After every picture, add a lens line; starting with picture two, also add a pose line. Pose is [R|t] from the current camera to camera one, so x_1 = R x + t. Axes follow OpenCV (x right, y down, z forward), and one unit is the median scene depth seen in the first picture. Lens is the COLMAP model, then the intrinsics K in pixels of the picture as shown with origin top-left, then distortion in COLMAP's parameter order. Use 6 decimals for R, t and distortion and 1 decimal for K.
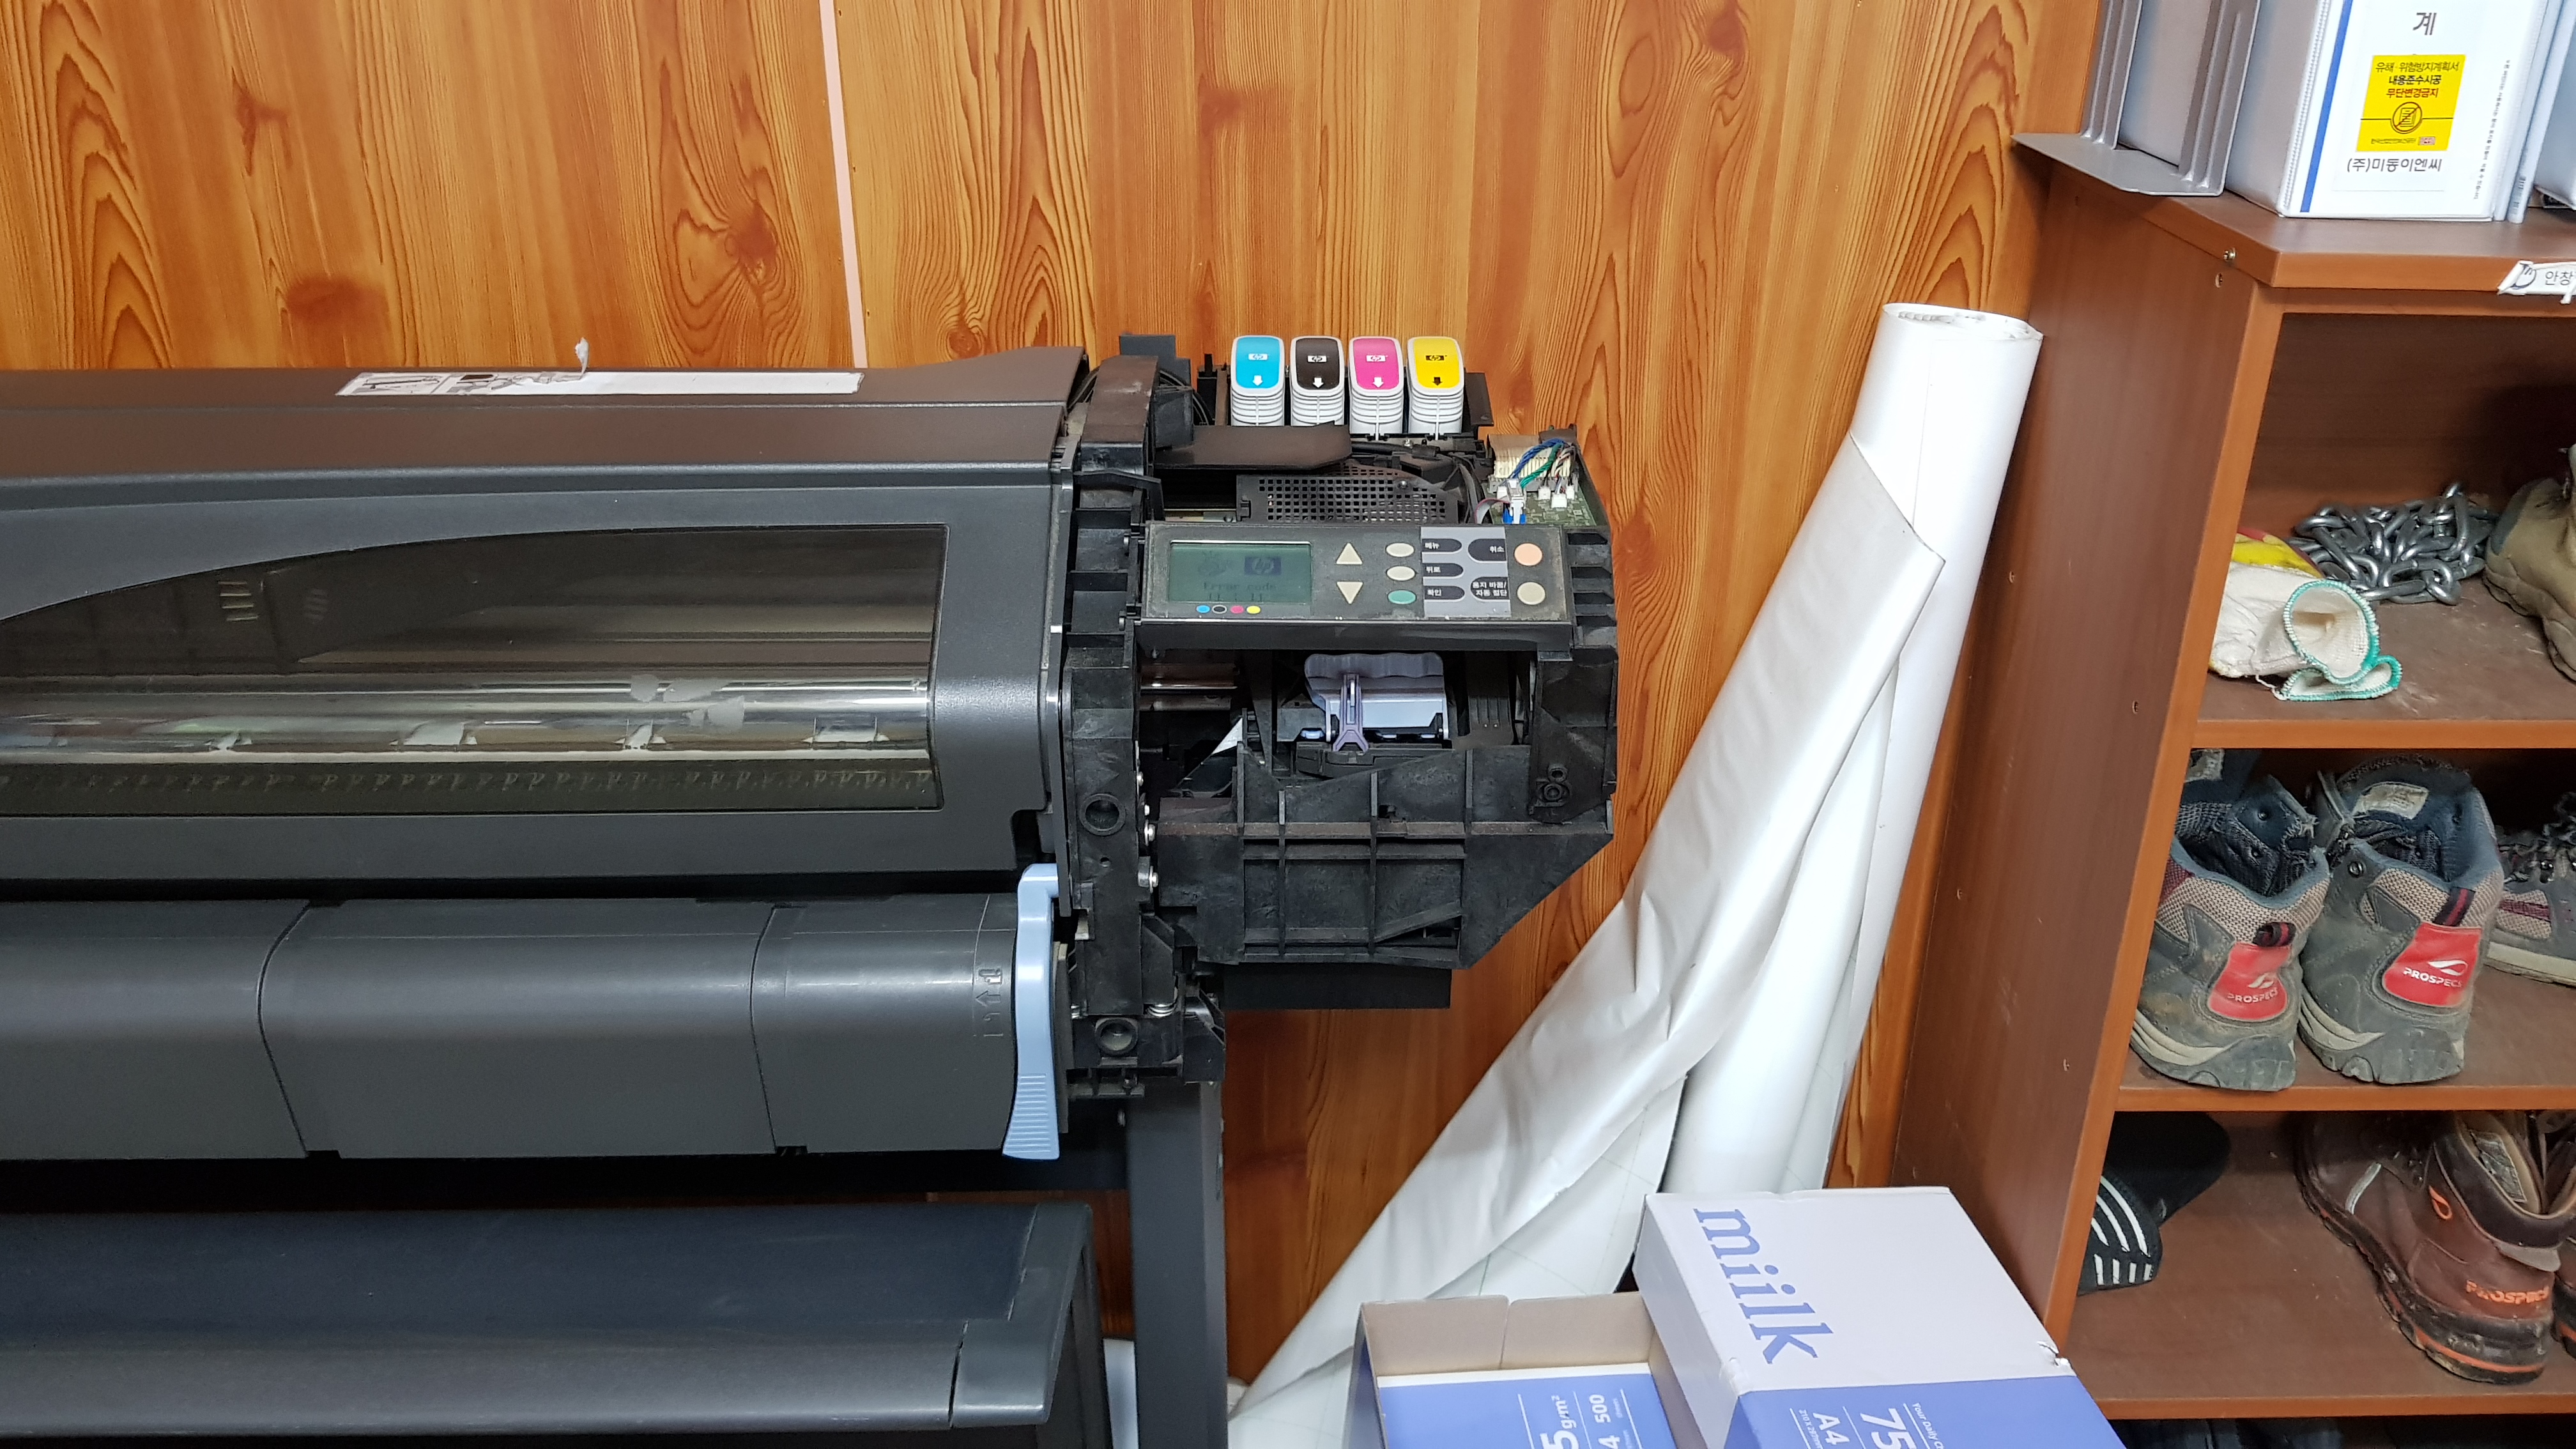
lens RADIAL K [[1953.4, 0, 1292.2], [0, 1953.4, 664.4], [0, 0, 1]] dist [0.066511, -0.115876]
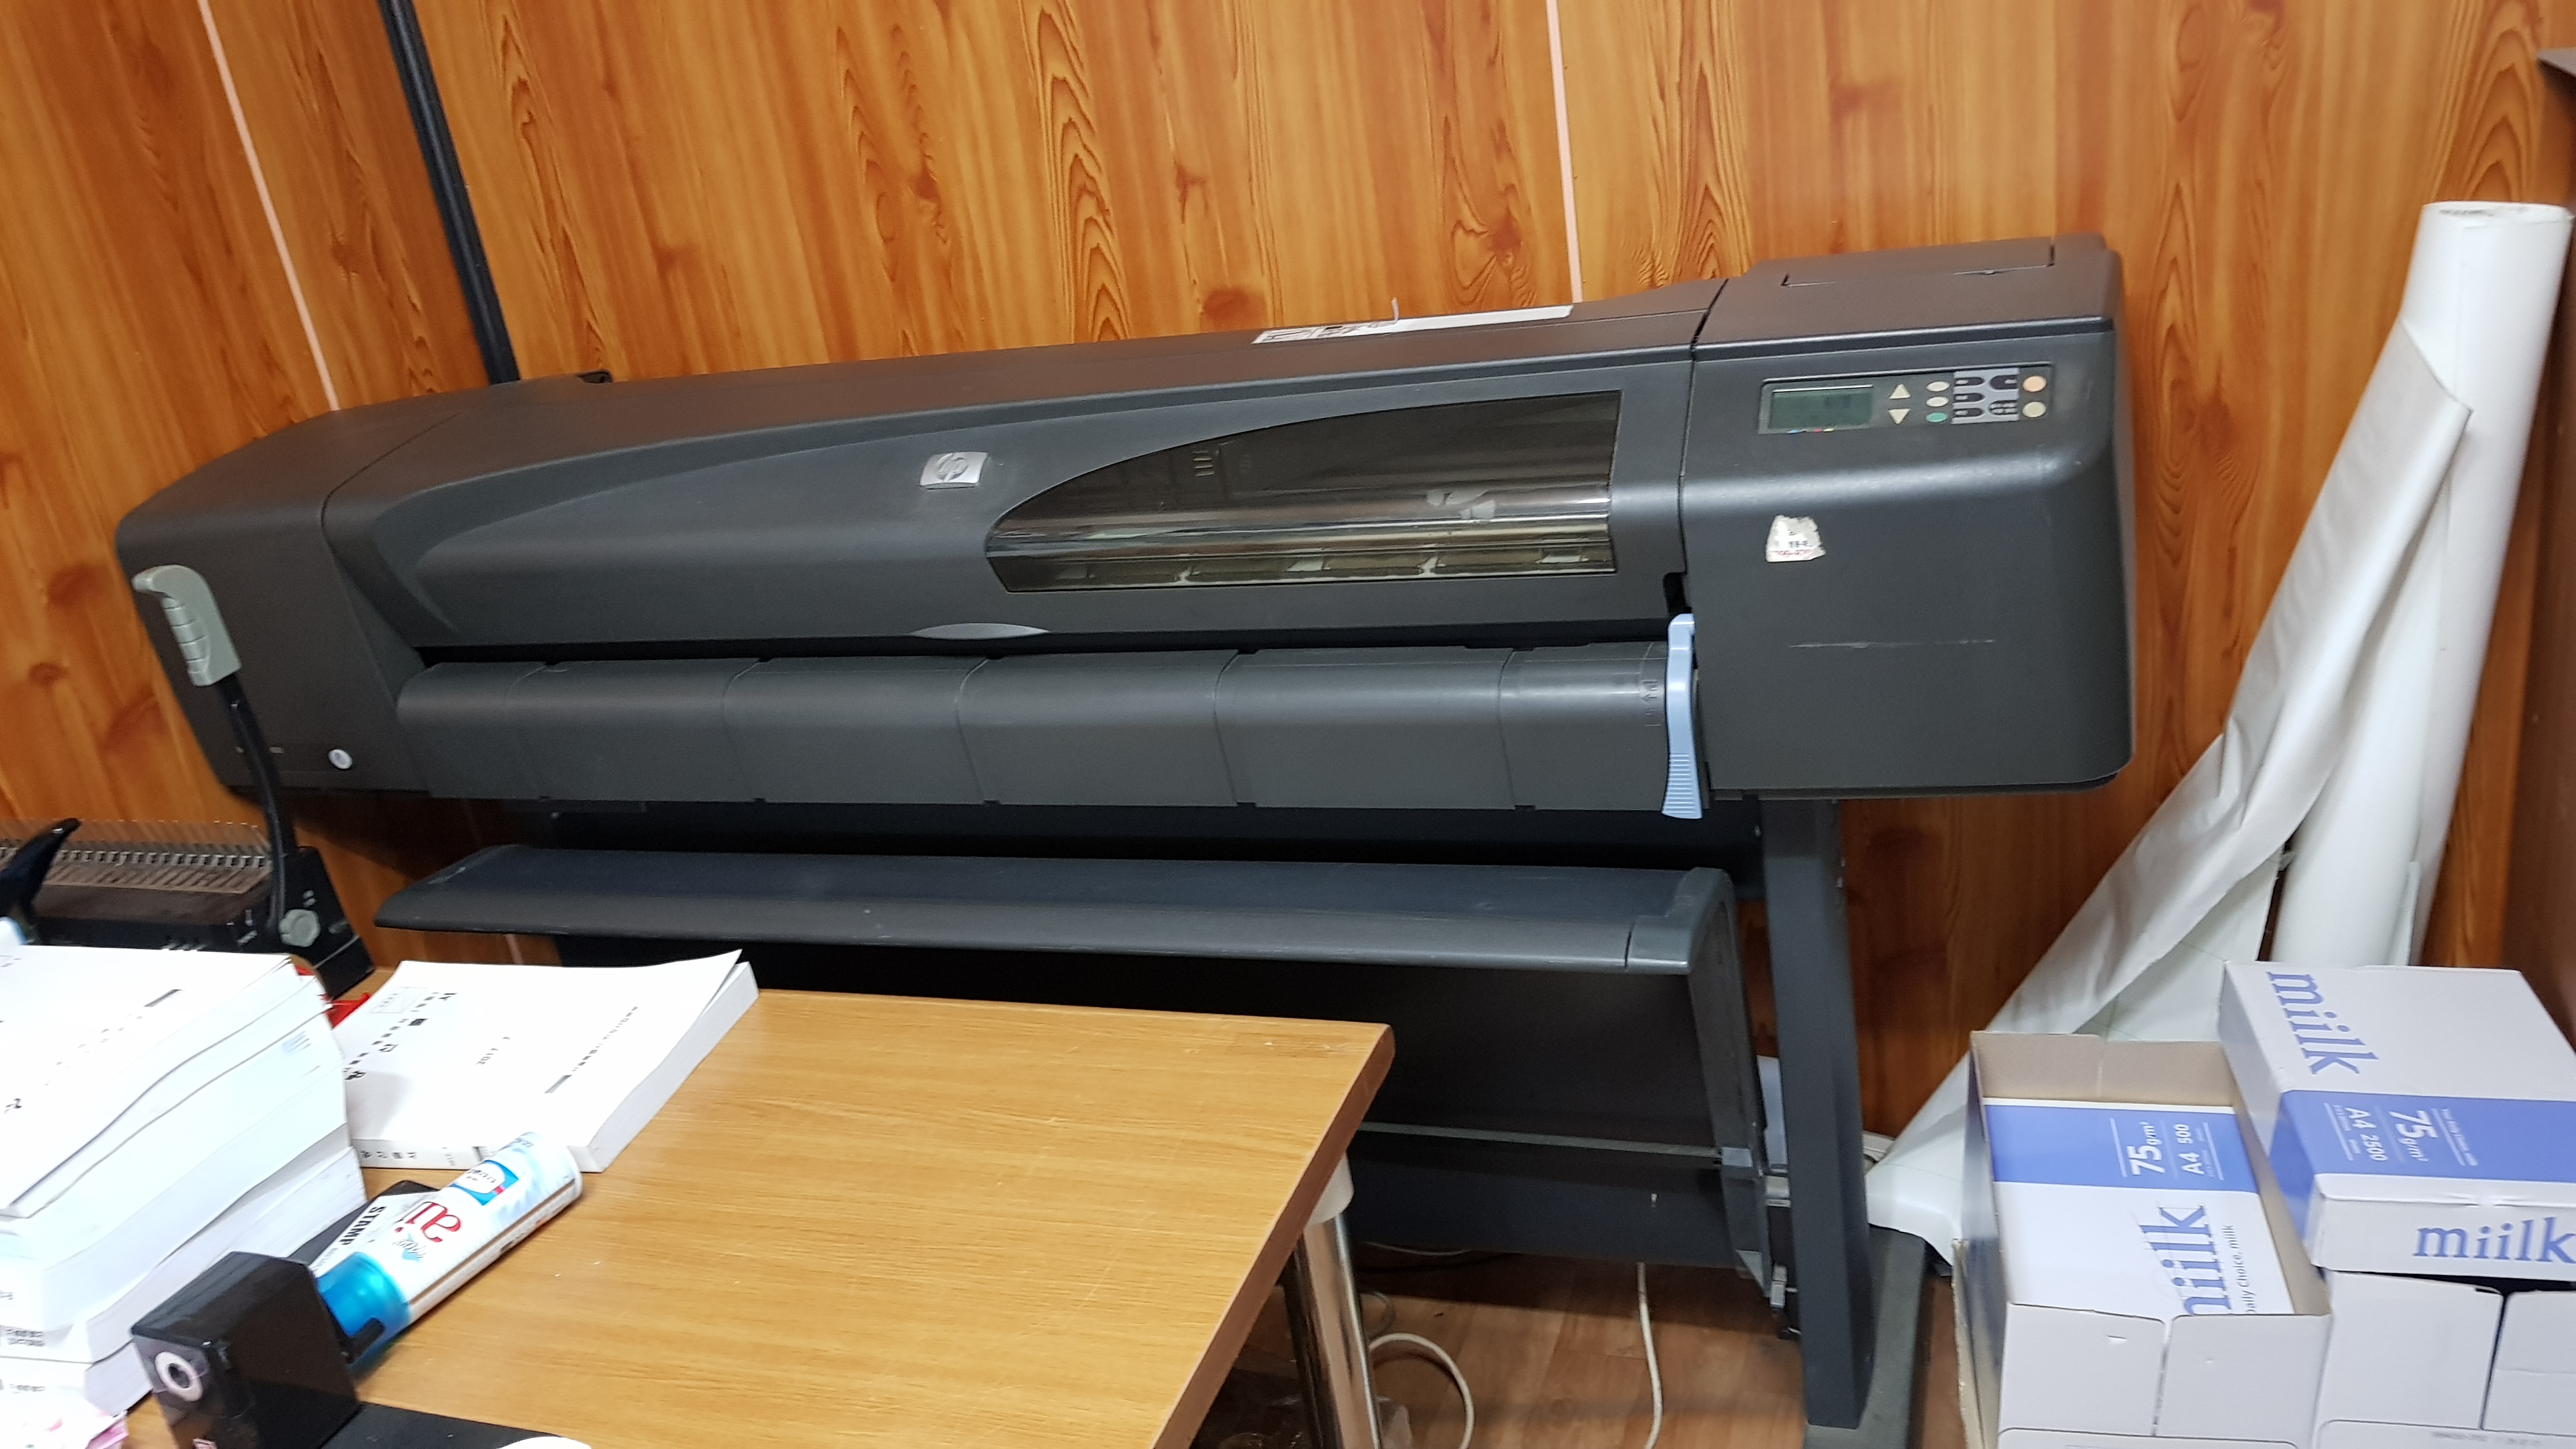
lens RADIAL K [[1953.4, 0, 1292.2], [0, 1953.4, 664.4], [0, 0, 1]] dist [0.066511, -0.115876]
pose [[0.927721, -0.006336, -0.373221, 0.108458], [-0.003896, 0.999637, -0.026655, 0.131411], [0.373254, 0.026183, 0.927360, -0.357165]]
